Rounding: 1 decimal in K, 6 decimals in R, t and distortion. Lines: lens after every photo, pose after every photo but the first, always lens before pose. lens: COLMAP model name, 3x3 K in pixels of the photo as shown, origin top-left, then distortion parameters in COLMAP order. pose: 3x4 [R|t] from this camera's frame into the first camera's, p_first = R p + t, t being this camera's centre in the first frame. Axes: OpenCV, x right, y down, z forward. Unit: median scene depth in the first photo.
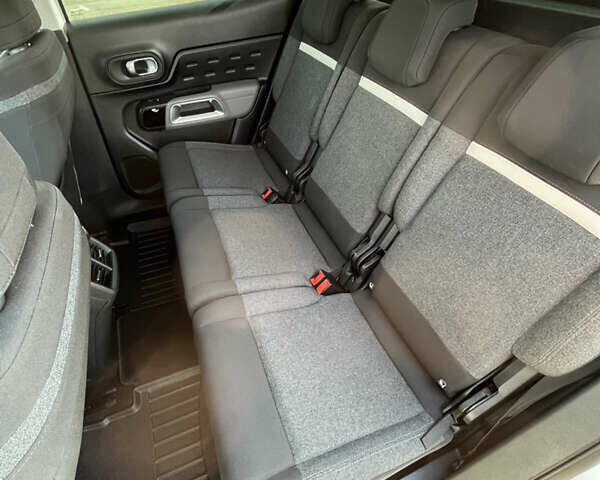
lens RADIAL K [[331.0, 0, 301.3], [0, 331.0, 239.4], [0, 0, 1]] dist [0.001616, 0.002521]
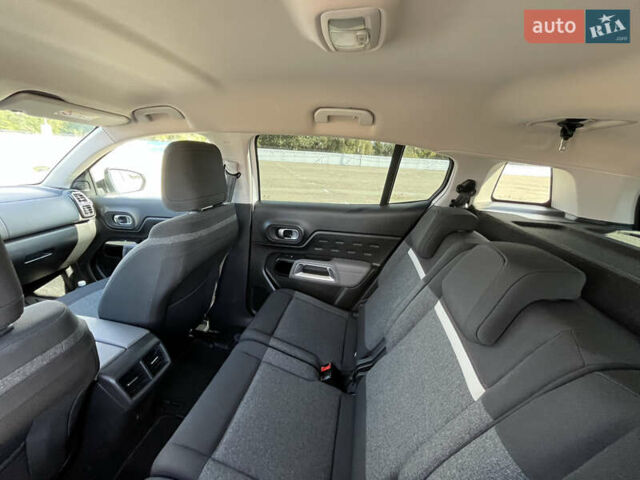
lens RADIAL K [[264.4, 0, 315.1], [0, 264.4, 242.1], [0, 0, 1]] dist [0.002987, 0.000209]
pose [[0.832557, 0.244278, -0.497170, 0.159006], [-0.436606, 0.841744, -0.317558, -0.173166], [0.340917, 0.481452, 0.807452, 0.146620]]
